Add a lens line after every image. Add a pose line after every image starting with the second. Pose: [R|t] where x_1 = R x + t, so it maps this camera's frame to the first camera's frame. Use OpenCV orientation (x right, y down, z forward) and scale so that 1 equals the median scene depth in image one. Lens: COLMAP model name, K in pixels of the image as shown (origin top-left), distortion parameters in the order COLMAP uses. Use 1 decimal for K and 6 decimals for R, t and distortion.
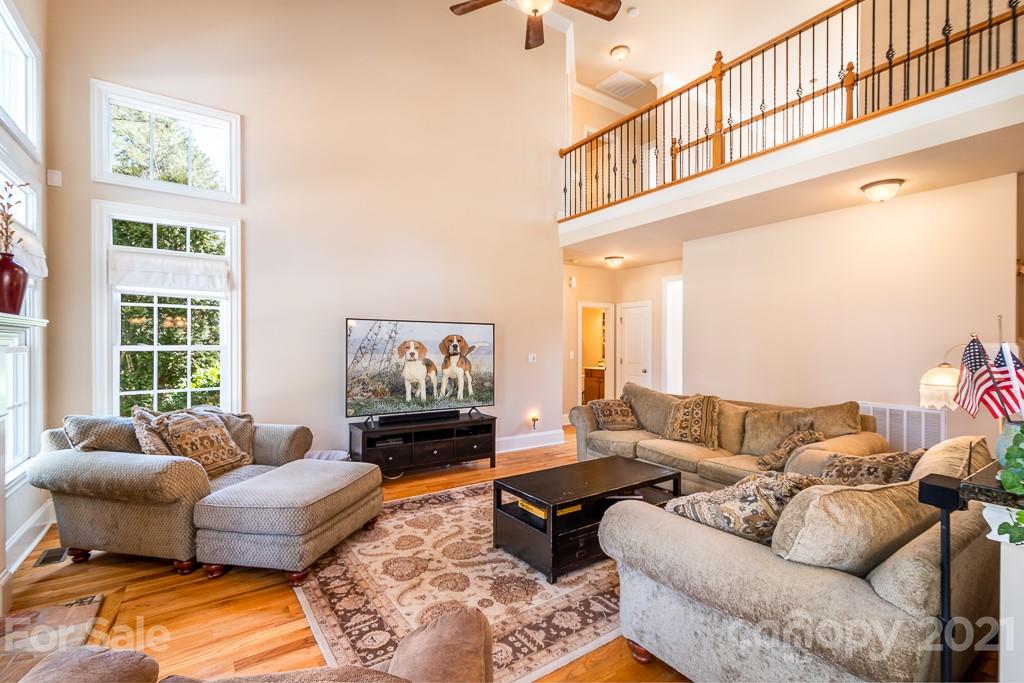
lens RADIAL K [[461.2, 0, 513.5], [0, 461.2, 349.0], [0, 0, 1]] dist [0.010890, -0.001142]
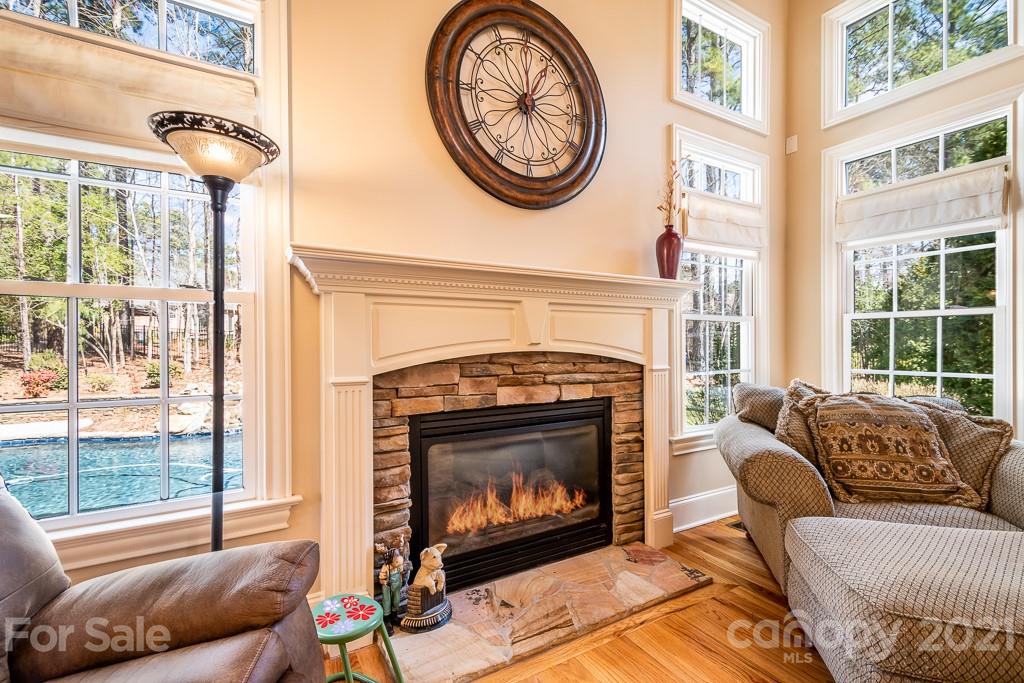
lens RADIAL K [[461.2, 0, 517.2], [0, 461.2, 346.9], [0, 0, 1]] dist [0.010890, -0.001142]
pose [[-0.074468, 0.001376, -0.997222, 0.029998], [-0.007327, 0.999971, 0.001927, 0.065552], [0.997197, 0.007451, -0.074455, 0.553766]]
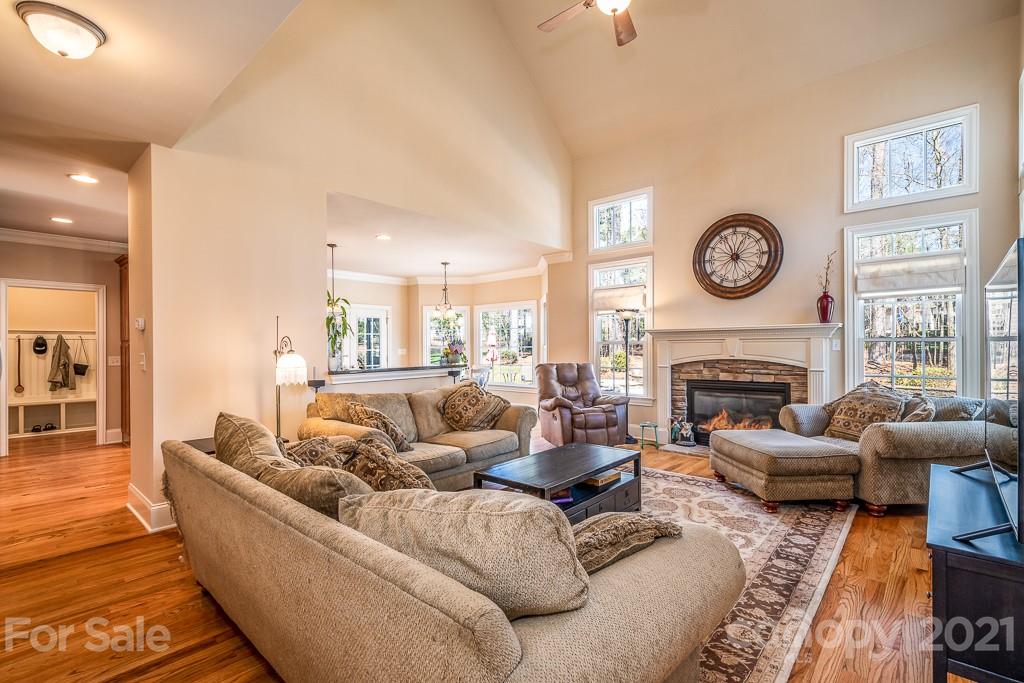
lens RADIAL K [[477.0, 0, 510.2], [0, 477.0, 344.5], [0, 0, 1]] dist [-0.002158, -0.002201]
pose [[-0.975513, 0.000342, -0.219941, 0.526335], [-0.000836, 0.999986, 0.005263, 0.010809], [0.219940, 0.005318, -0.975499, 2.056516]]
